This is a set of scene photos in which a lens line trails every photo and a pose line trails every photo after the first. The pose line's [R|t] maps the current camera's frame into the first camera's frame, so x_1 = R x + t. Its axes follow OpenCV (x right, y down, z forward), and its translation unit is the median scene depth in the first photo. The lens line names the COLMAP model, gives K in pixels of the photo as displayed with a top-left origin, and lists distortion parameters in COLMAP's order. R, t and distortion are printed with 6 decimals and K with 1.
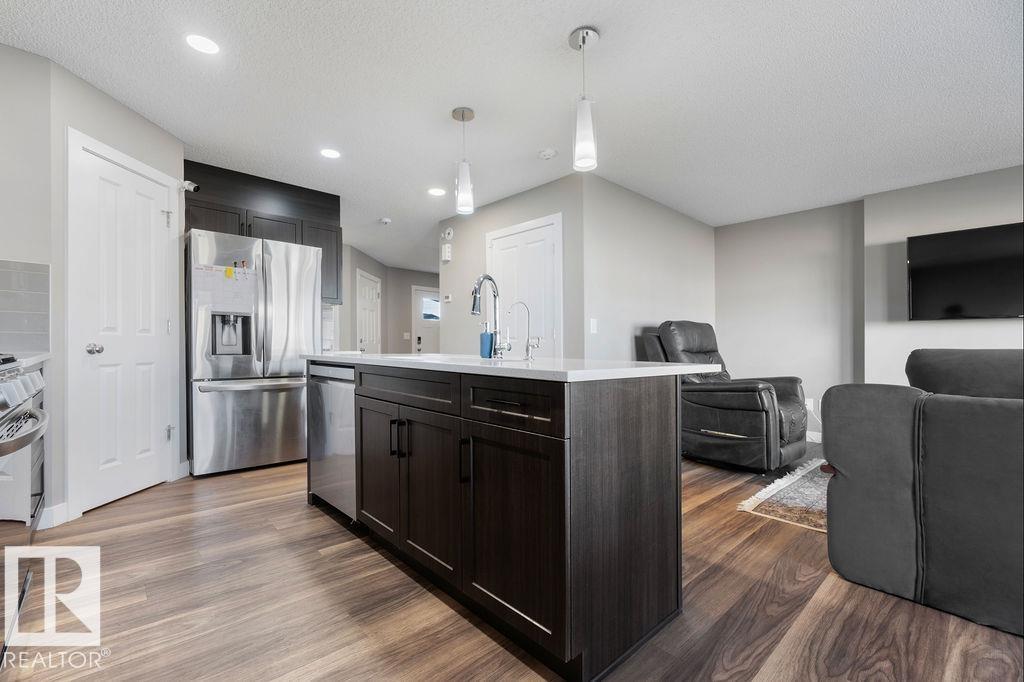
lens RADIAL K [[436.4, 0, 493.7], [0, 436.4, 347.3], [0, 0, 1]] dist [-0.008774, 0.004448]
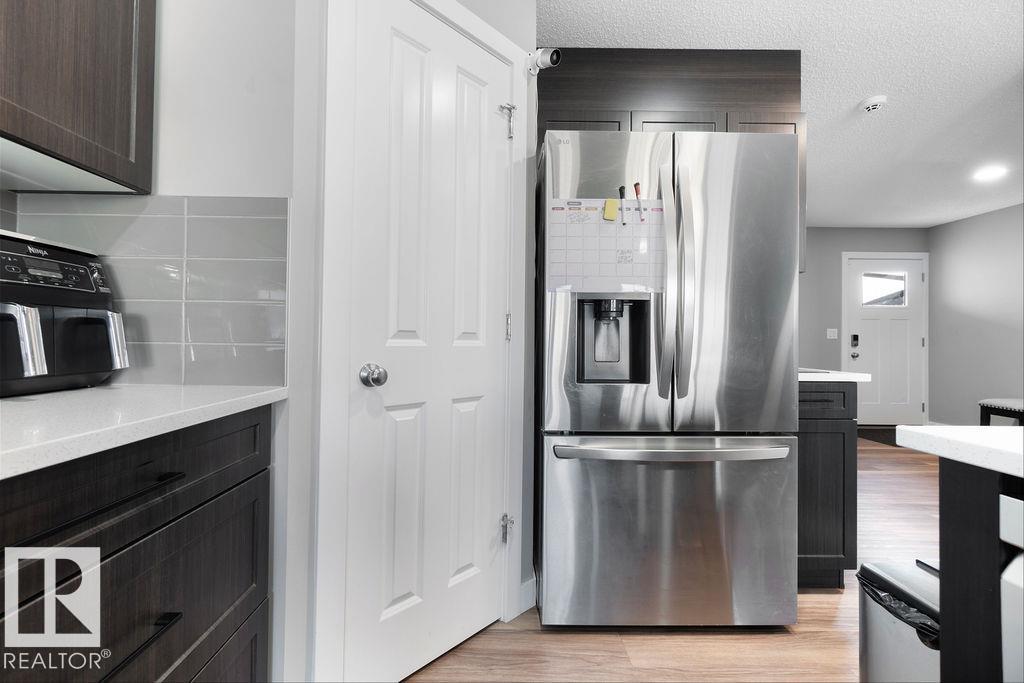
lens RADIAL K [[436.4, 0, 501.4], [0, 436.4, 336.2], [0, 0, 1]] dist [-0.008774, 0.004448]
pose [[0.754415, 0.006560, -0.656365, -0.387551], [-0.014180, 0.999880, -0.006305, -0.029801], [0.656245, 0.014063, 0.754417, 0.569158]]
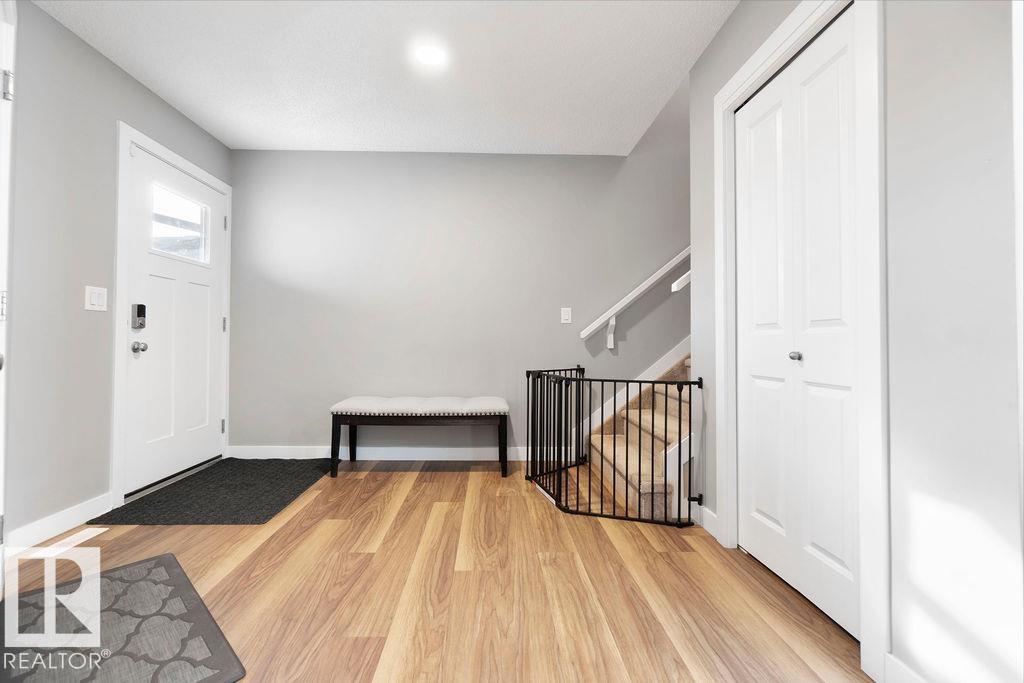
lens RADIAL K [[436.4, 0, 496.6], [0, 436.4, 335.5], [0, 0, 1]] dist [-0.008774, 0.004448]
pose [[0.646135, 0.016467, 0.763046, -0.640535], [-0.007250, 0.999855, -0.015438, -0.000776], [-0.763189, 0.004443, 0.646160, 1.664873]]
